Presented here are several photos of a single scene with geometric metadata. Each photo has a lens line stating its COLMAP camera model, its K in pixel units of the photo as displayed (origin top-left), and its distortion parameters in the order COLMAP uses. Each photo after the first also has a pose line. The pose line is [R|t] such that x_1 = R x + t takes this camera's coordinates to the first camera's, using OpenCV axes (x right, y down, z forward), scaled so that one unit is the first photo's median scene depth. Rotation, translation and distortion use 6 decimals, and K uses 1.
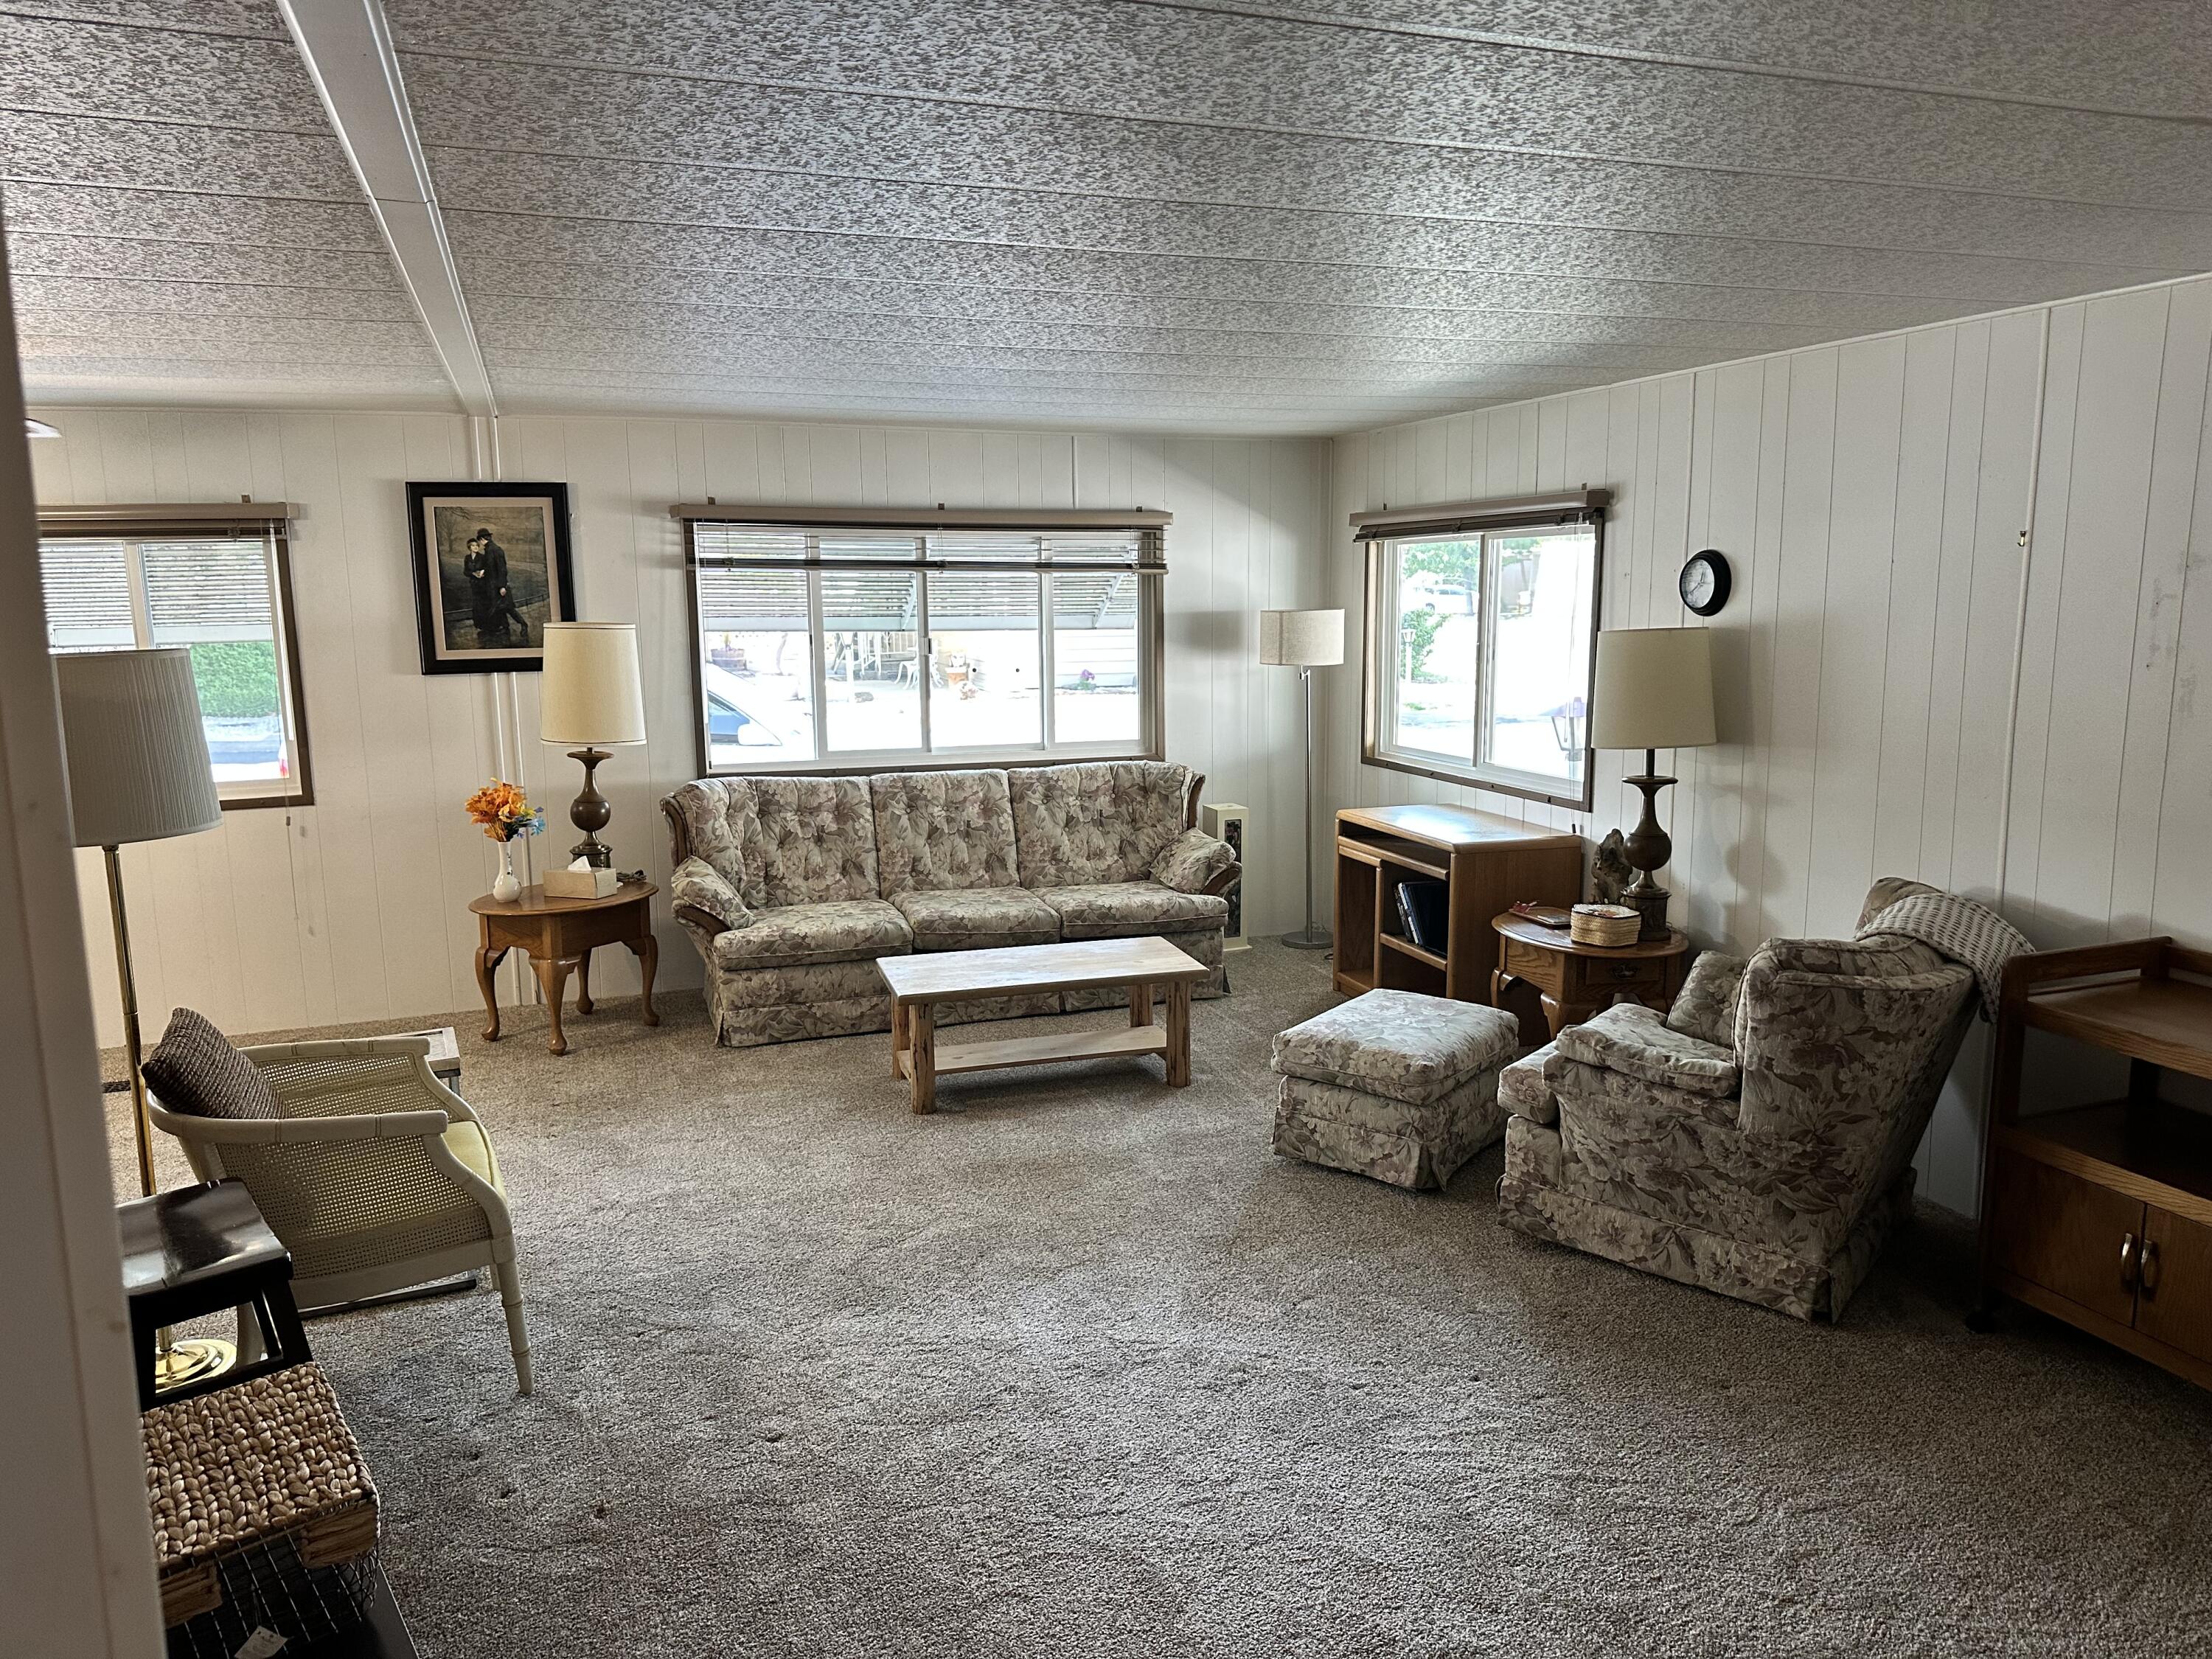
lens RADIAL K [[1536.6, 0, 1117.7], [0, 1536.6, 824.4], [0, 0, 1]] dist [0.167667, -0.268213]
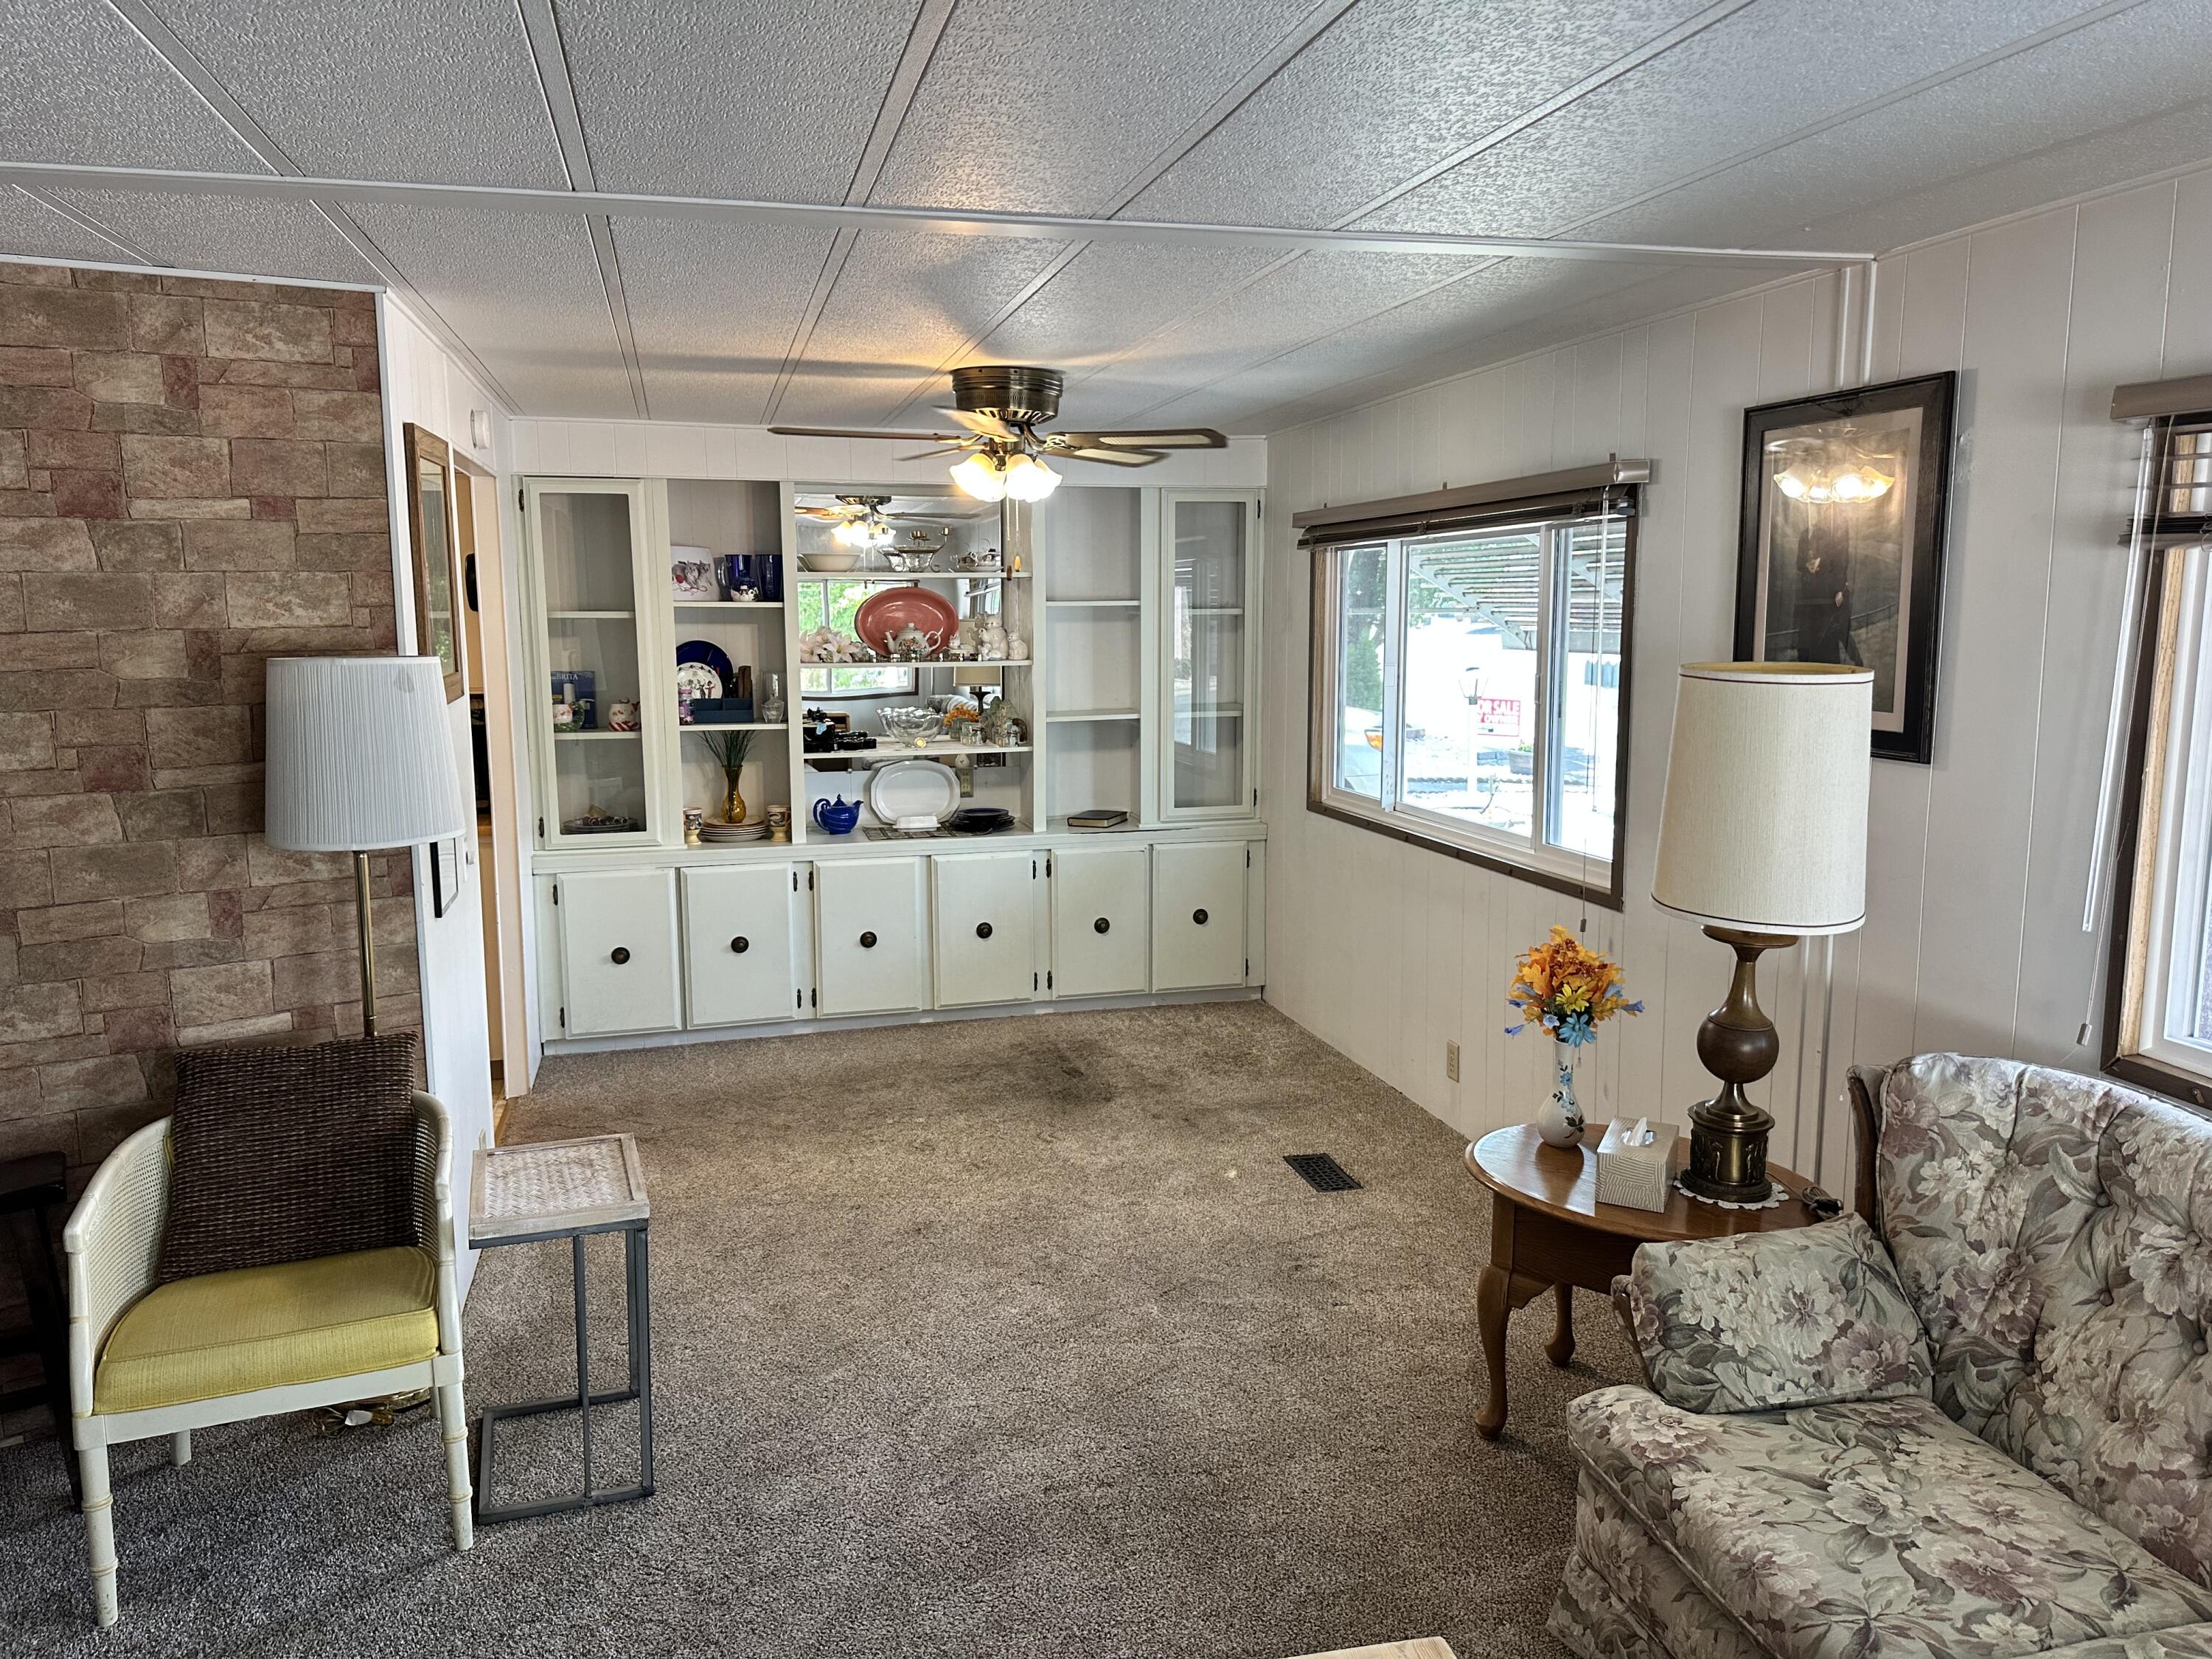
lens RADIAL K [[1547.6, 0, 1111.3], [0, 1547.6, 809.8], [0, 0, 1]] dist [-0.026158, -0.002007]
pose [[-0.089659, 0.153832, -0.984021, 0.140998], [-0.149341, 0.974754, 0.165991, -0.124230], [0.984712, 0.161837, -0.064422, 0.779901]]
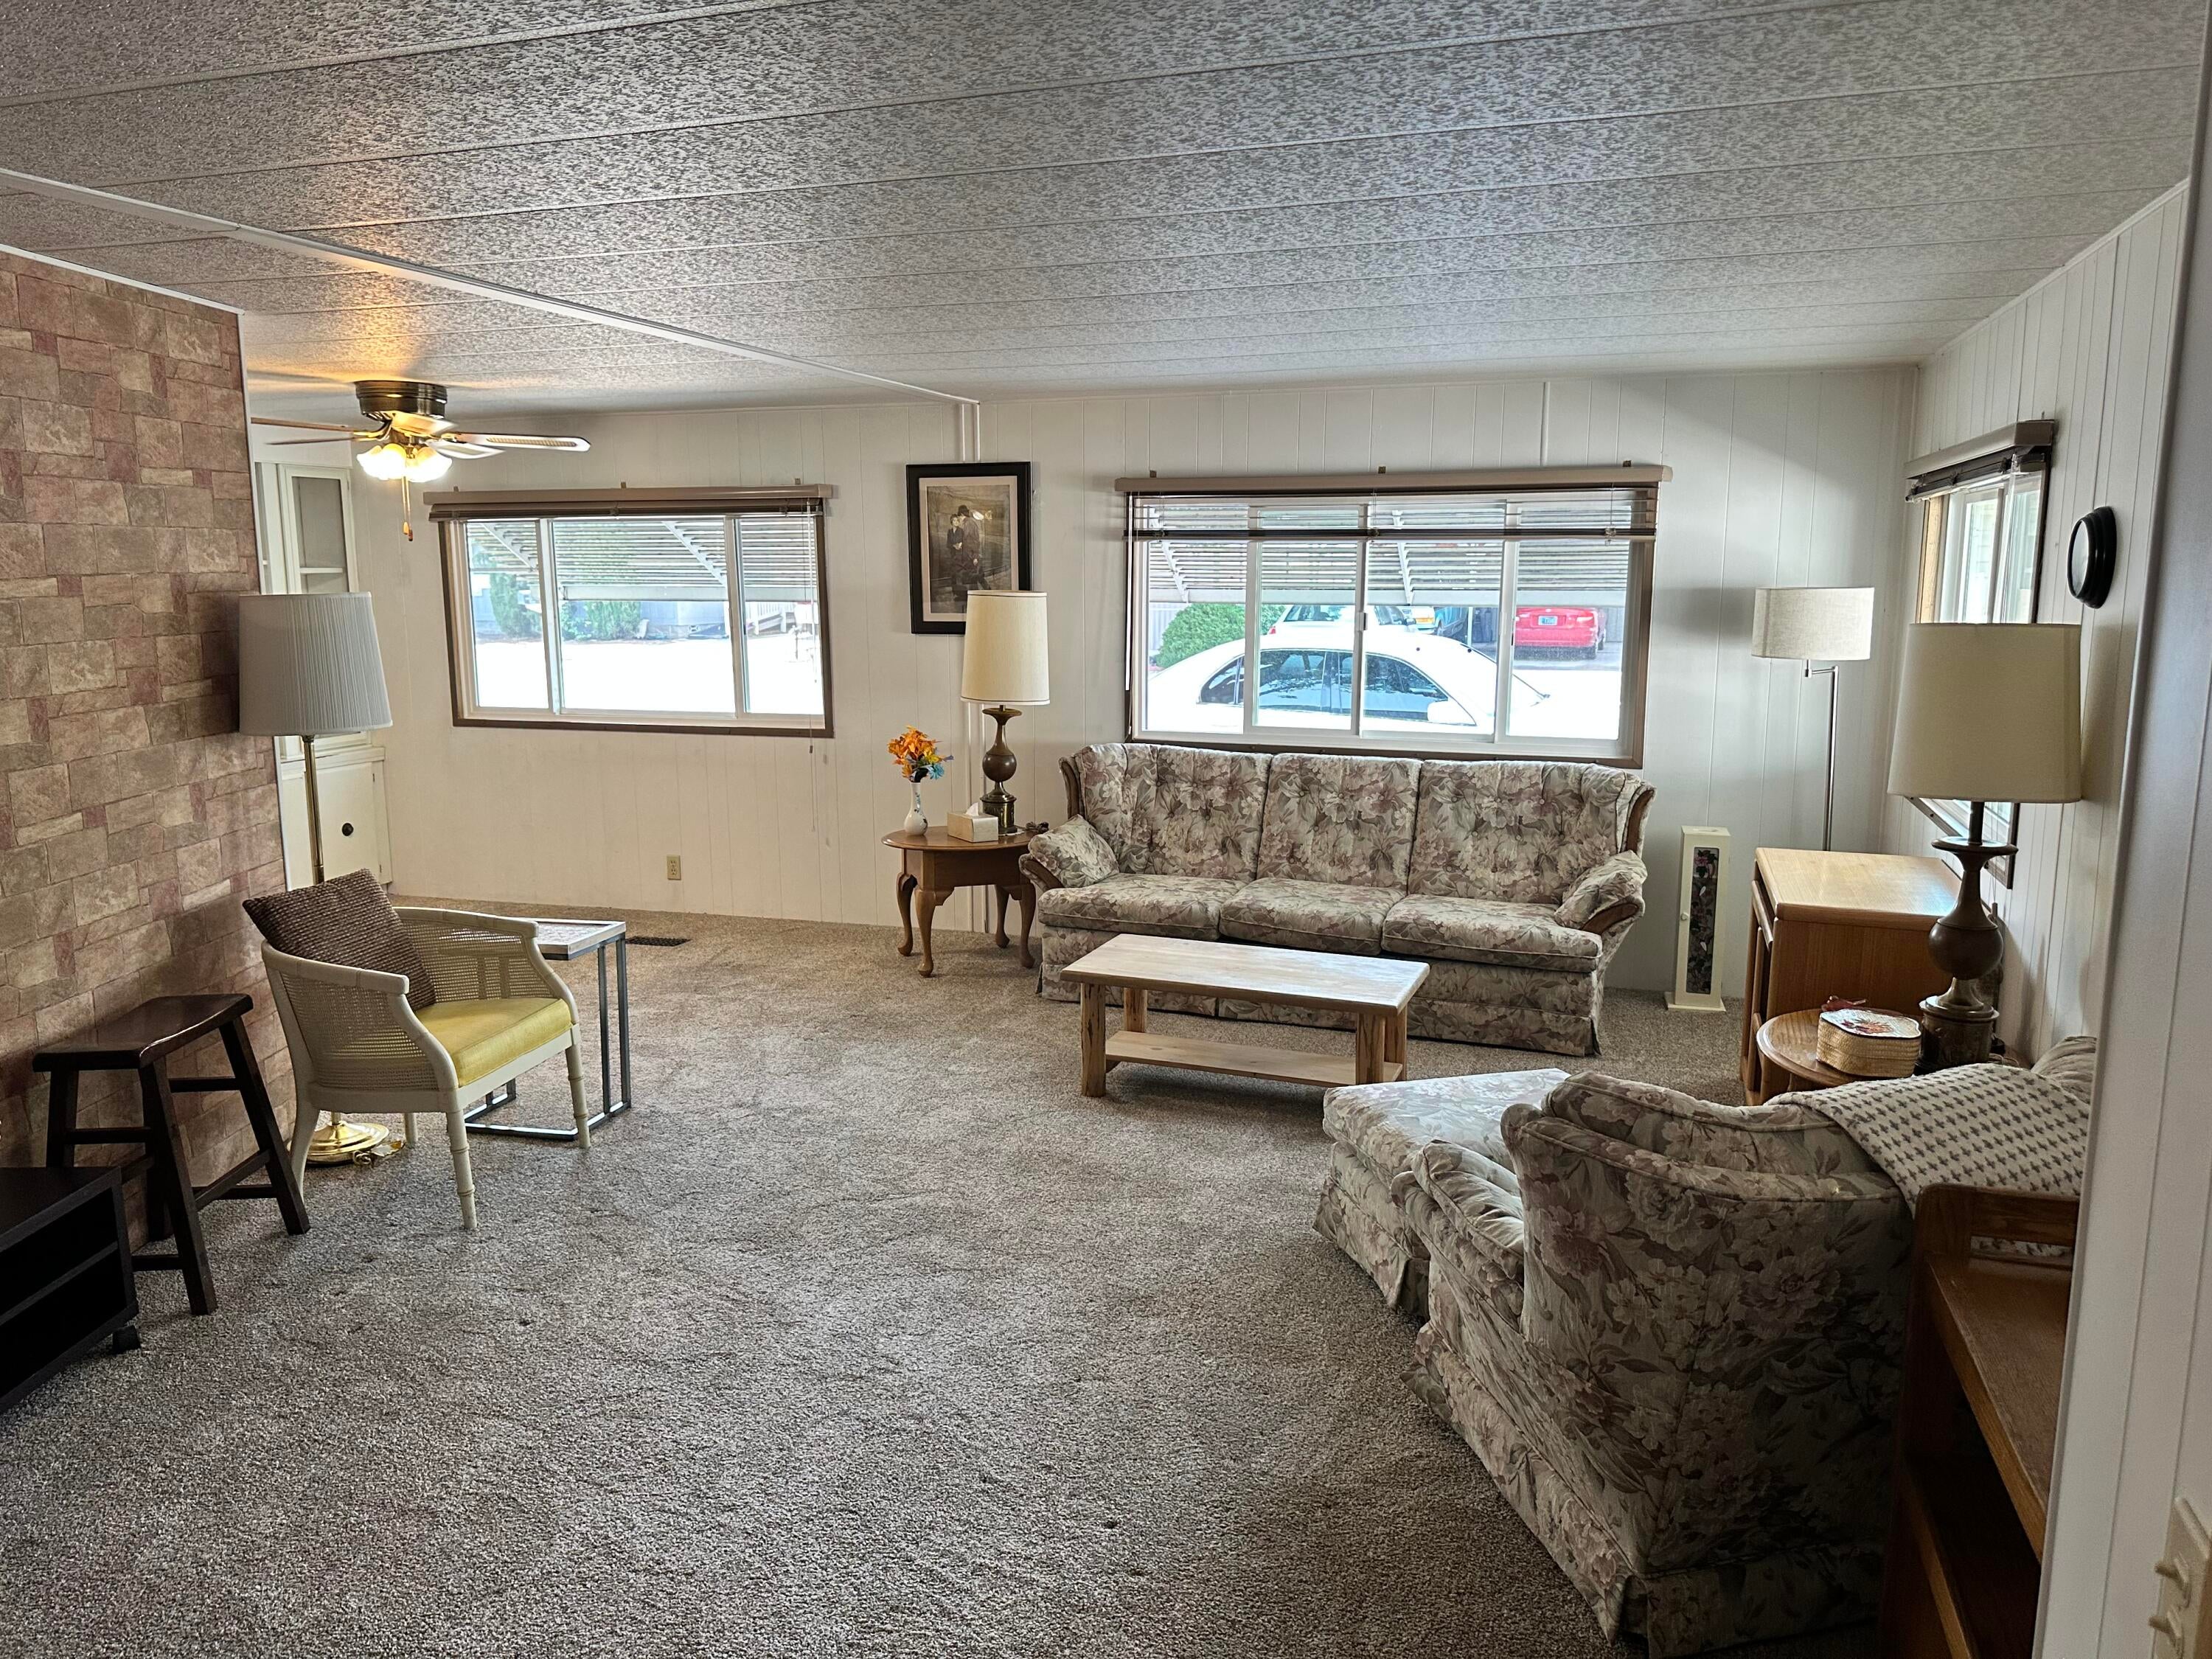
lens RADIAL K [[1536.6, 0, 1117.7], [0, 1536.6, 824.4], [0, 0, 1]] dist [0.167667, -0.268213]
pose [[0.786997, 0.112331, -0.606644, 0.366429], [-0.103819, 0.993376, 0.049257, -0.026163], [0.608159, 0.024216, 0.793446, 0.185353]]
